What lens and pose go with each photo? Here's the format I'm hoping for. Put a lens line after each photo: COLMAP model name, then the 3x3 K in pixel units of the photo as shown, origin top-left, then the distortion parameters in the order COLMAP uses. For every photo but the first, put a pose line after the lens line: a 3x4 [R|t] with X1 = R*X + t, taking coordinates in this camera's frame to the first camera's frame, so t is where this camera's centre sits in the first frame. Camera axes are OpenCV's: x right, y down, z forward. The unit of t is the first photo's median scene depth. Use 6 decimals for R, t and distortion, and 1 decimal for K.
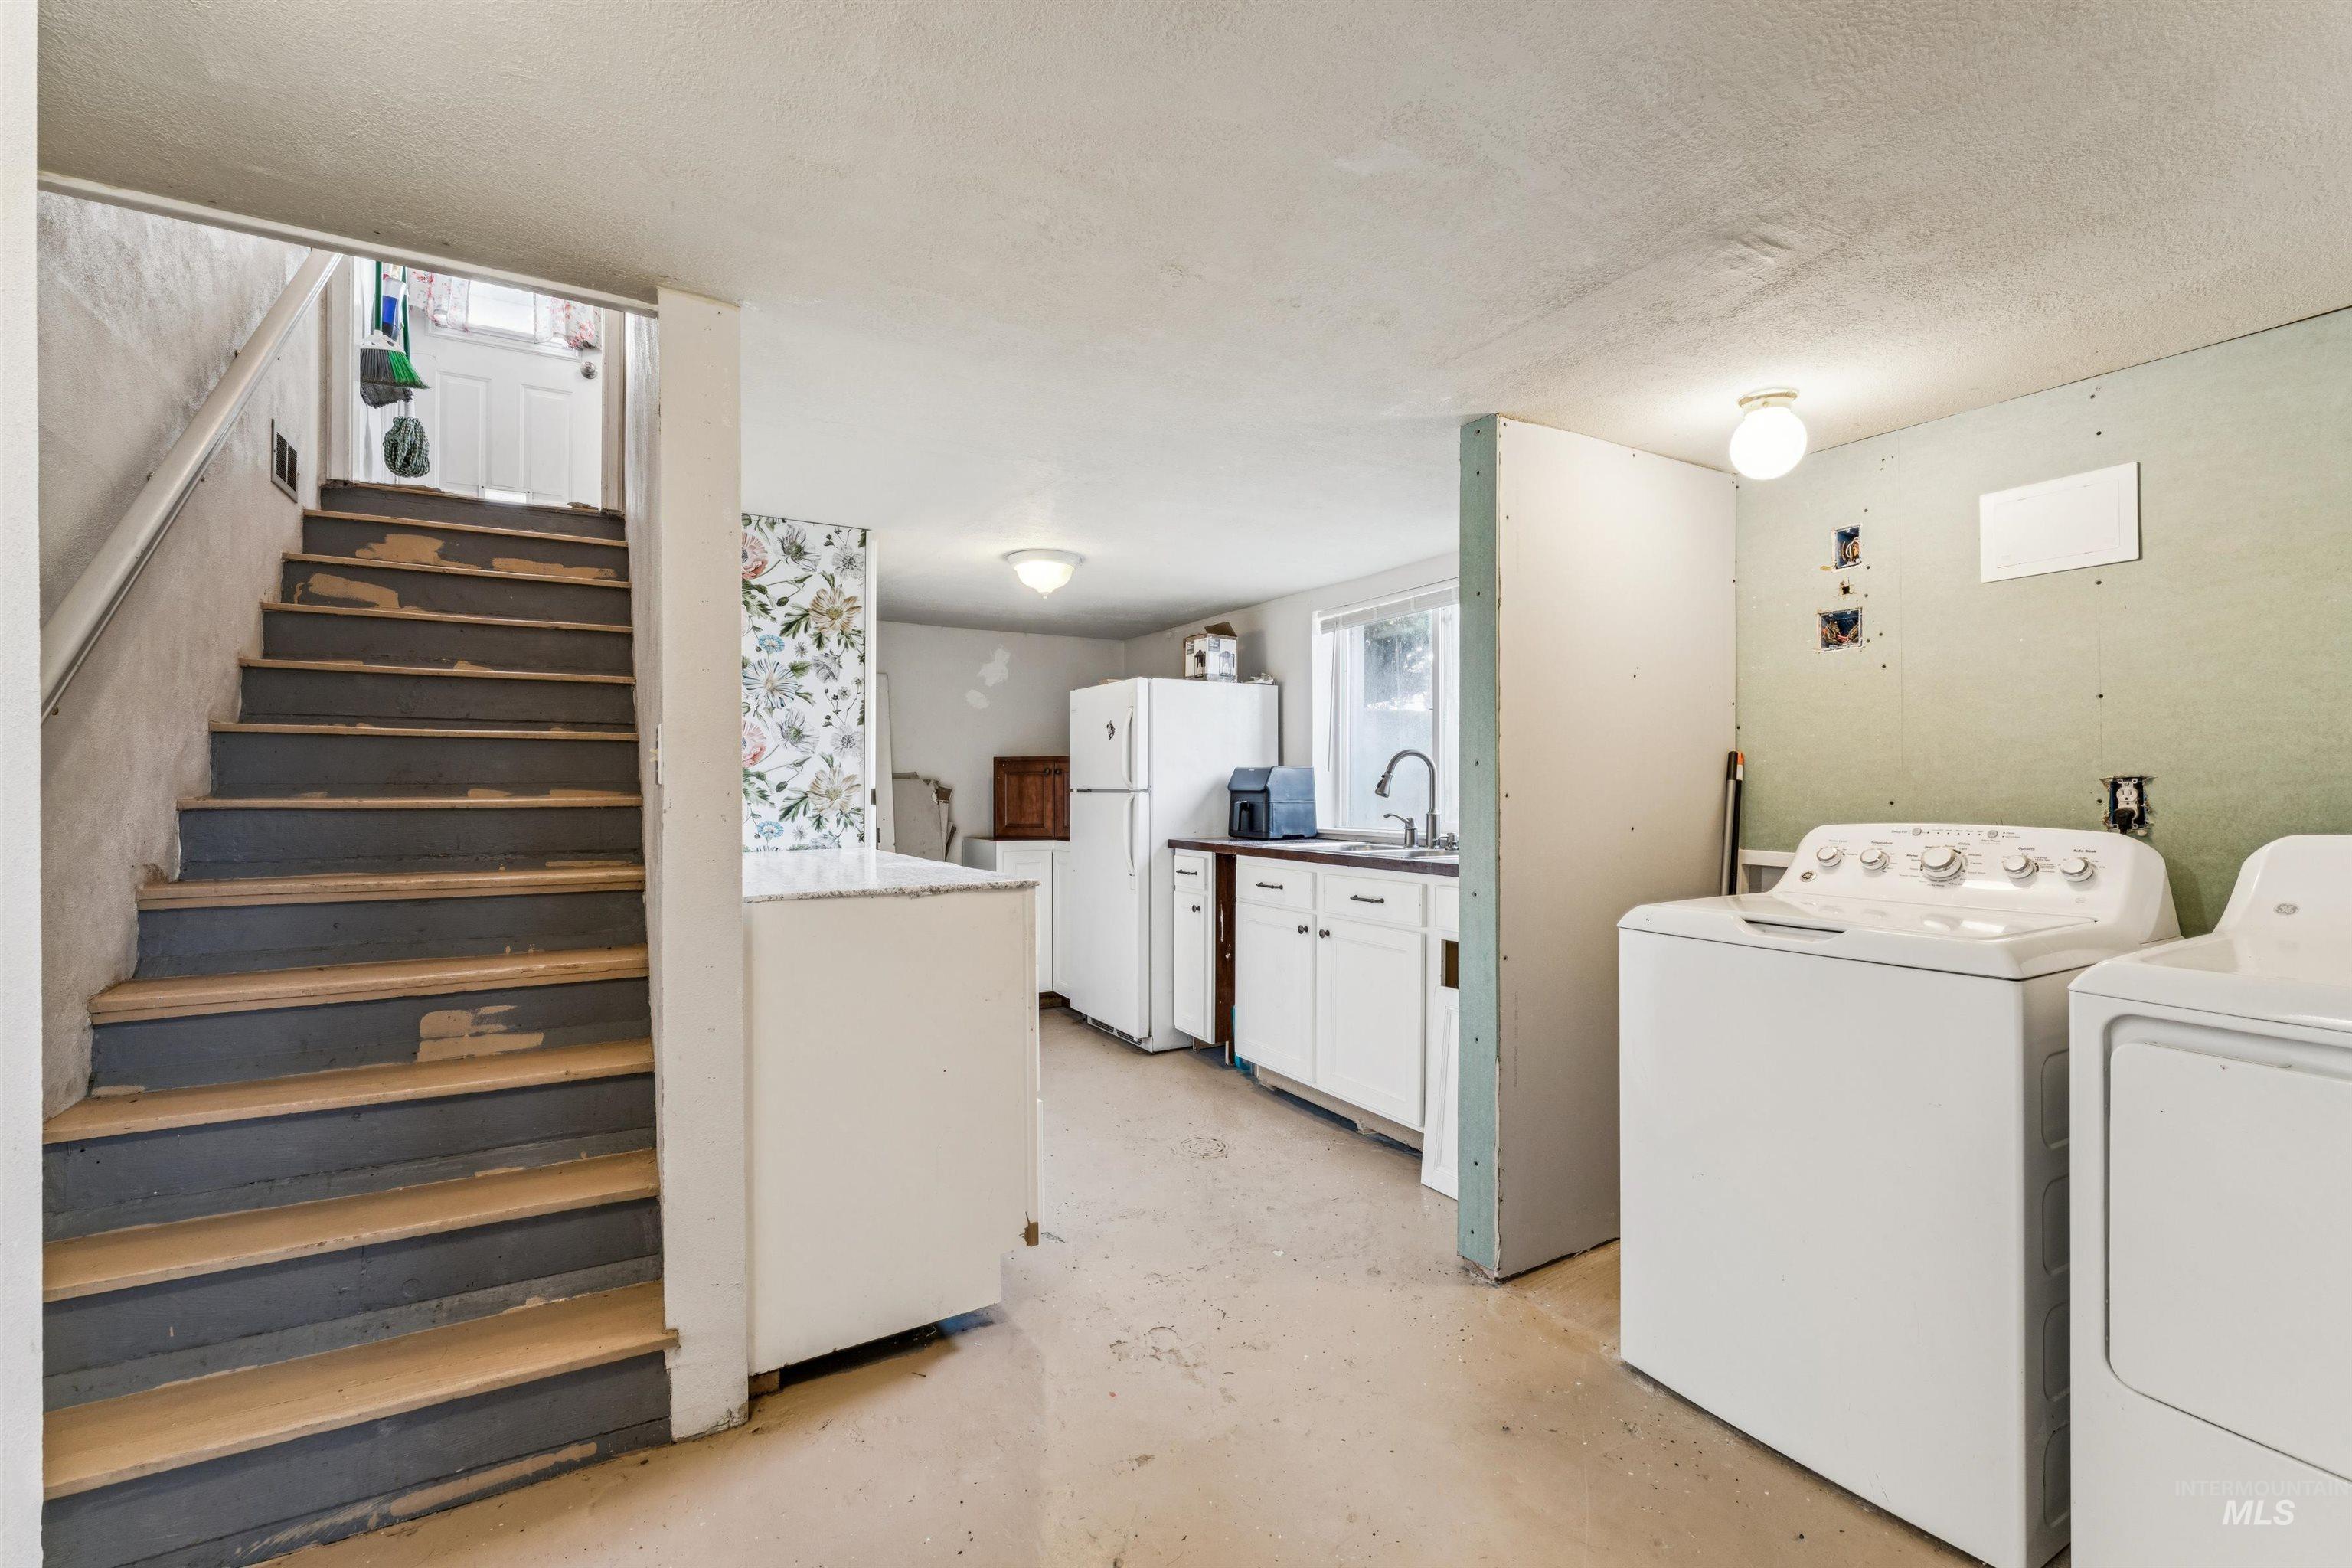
lens RADIAL K [[1013.6, 0, 1192.2], [0, 1013.6, 786.6], [0, 0, 1]] dist [-0.002751, 0.000229]
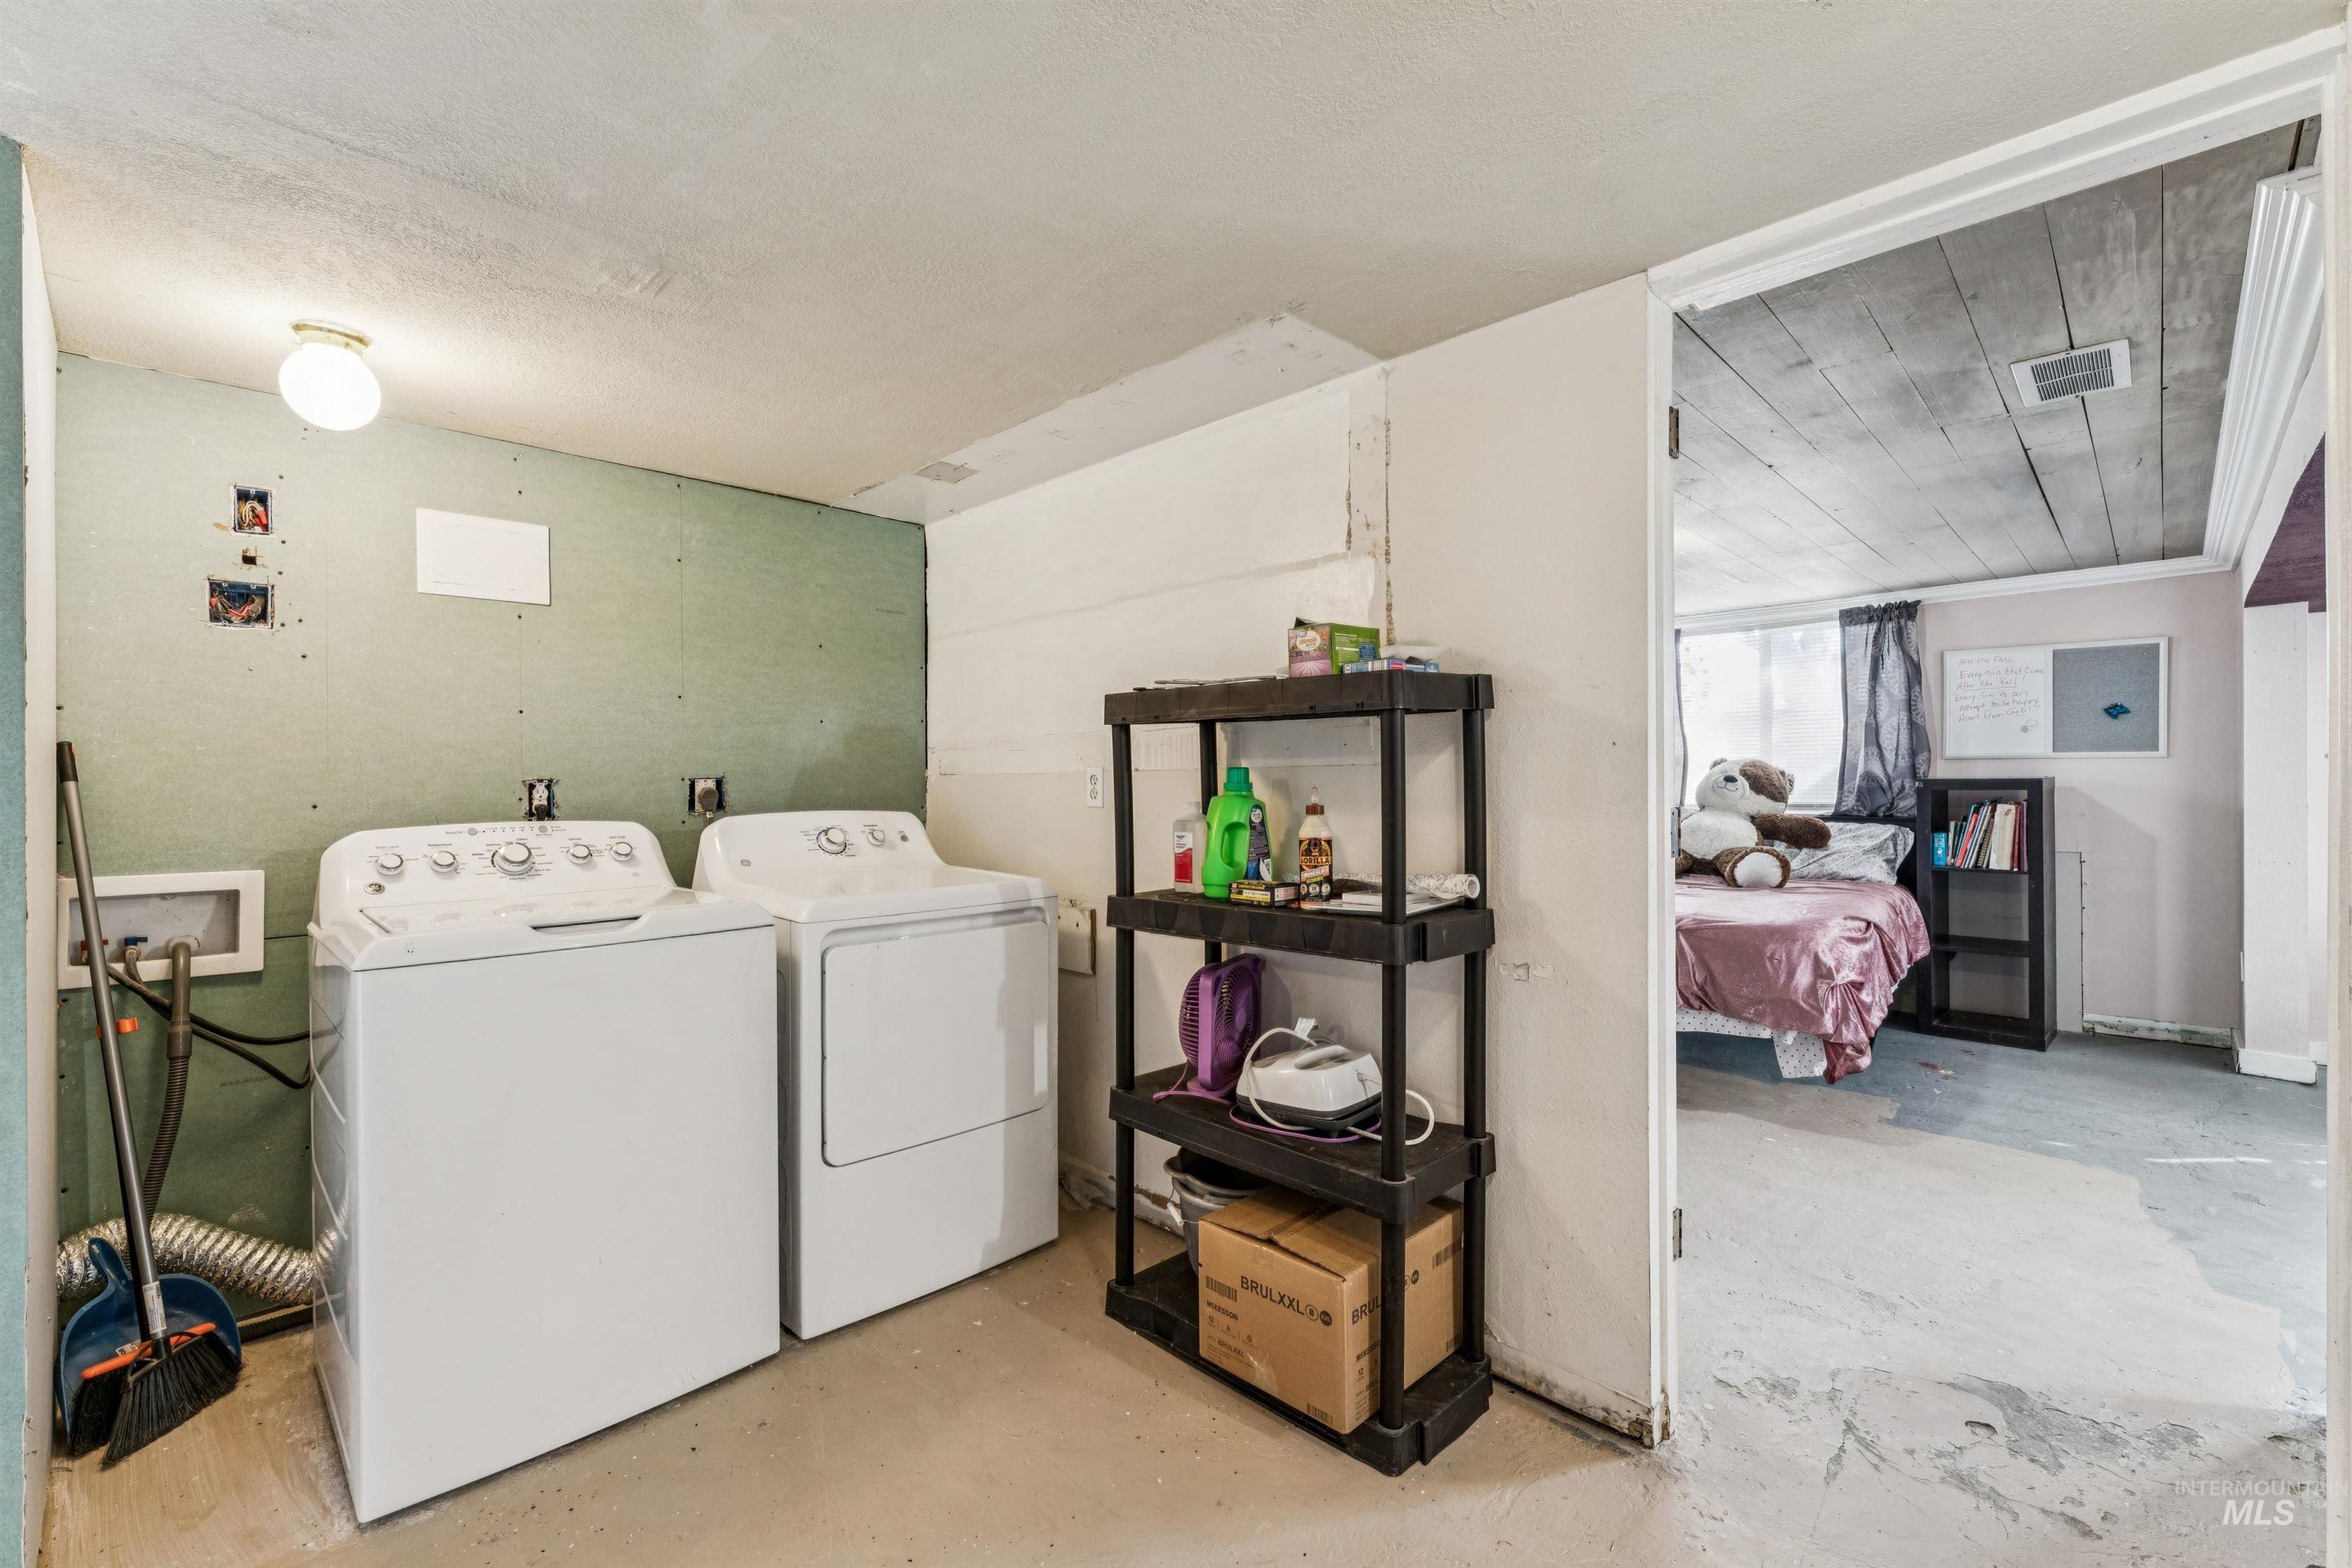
lens RADIAL K [[1013.6, 0, 1174.8], [0, 1013.6, 783.7], [0, 0, 1]] dist [-0.002751, 0.000229]
pose [[-0.266948, -0.001528, 0.963710, -0.875296], [0.006587, 0.999972, 0.003410, -0.005744], [-0.963688, 0.007258, -0.266931, 1.073852]]
